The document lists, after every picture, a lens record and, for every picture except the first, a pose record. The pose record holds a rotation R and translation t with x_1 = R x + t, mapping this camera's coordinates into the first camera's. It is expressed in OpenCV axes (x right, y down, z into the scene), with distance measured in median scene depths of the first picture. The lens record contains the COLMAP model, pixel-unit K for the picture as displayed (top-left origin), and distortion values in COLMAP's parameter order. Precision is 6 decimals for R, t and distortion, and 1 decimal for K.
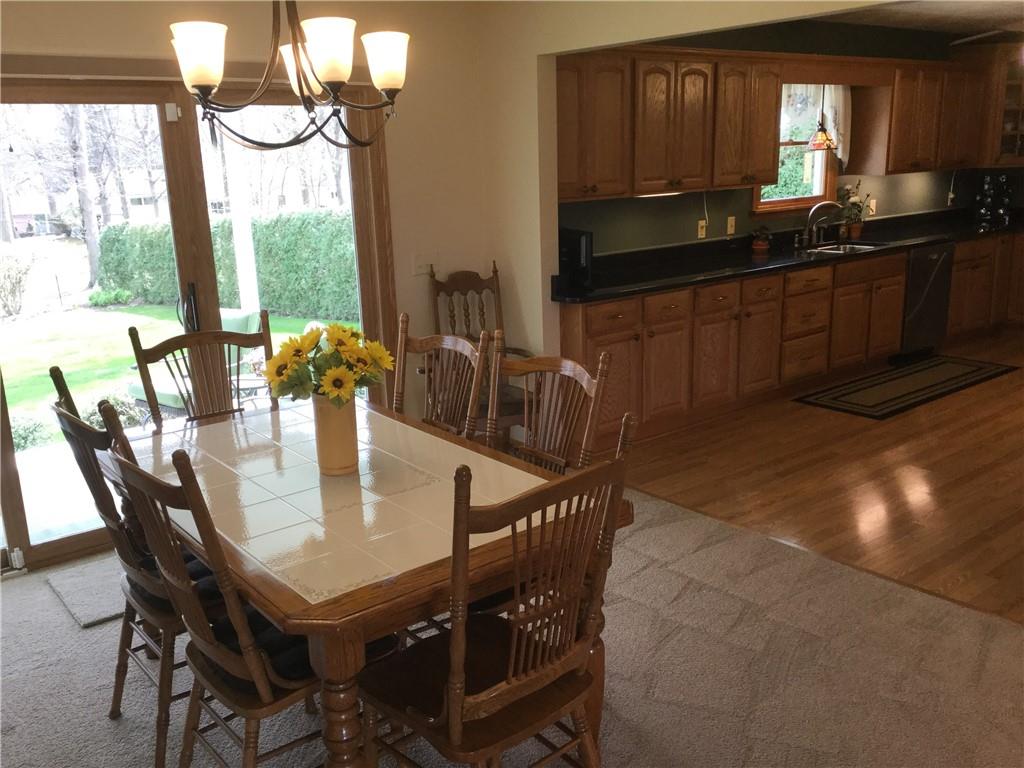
lens RADIAL K [[921.7, 0, 508.7], [0, 921.7, 387.1], [0, 0, 1]] dist [0.102037, -0.164977]
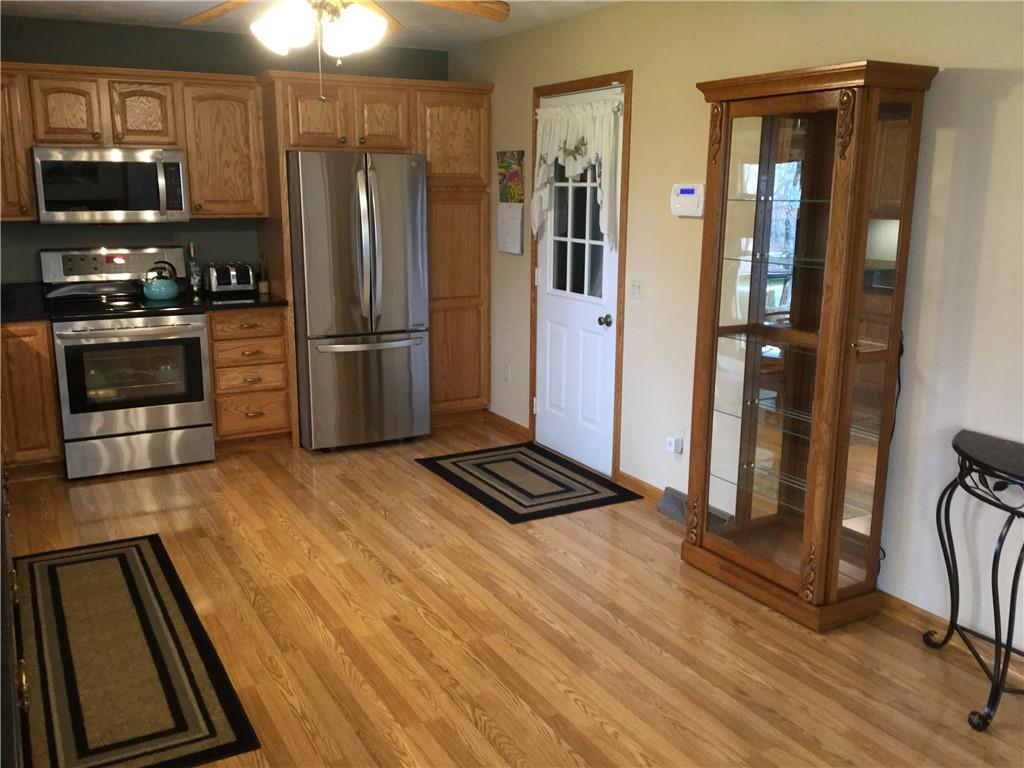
lens RADIAL K [[921.7, 0, 509.0], [0, 921.7, 386.5], [0, 0, 1]] dist [0.102037, -0.164977]
pose [[0.176121, -0.183721, 0.967072, -0.007112], [0.237920, 0.961246, 0.139285, -0.177803], [-0.955183, 0.205555, 0.213006, 0.738031]]
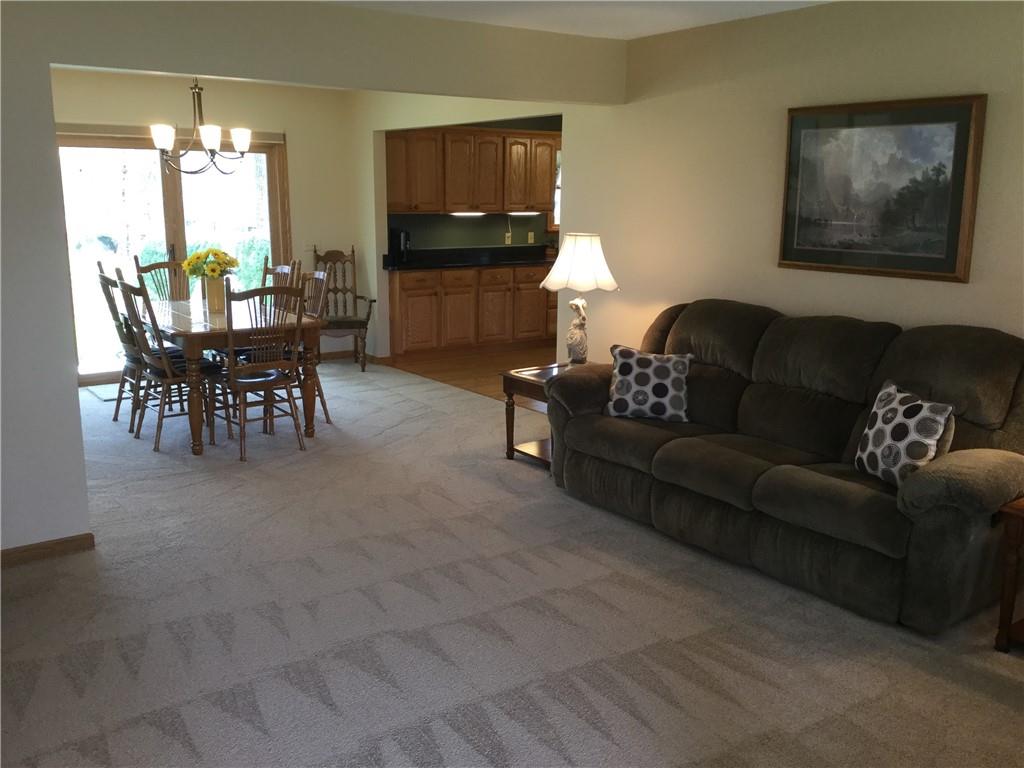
lens RADIAL K [[921.7, 0, 511.2], [0, 921.7, 382.3], [0, 0, 1]] dist [0.102037, -0.164977]
pose [[0.998462, 0.044354, -0.033254, 0.302985], [-0.045911, 0.997809, -0.047642, 0.163057], [0.031068, 0.049095, 0.998311, -0.613695]]
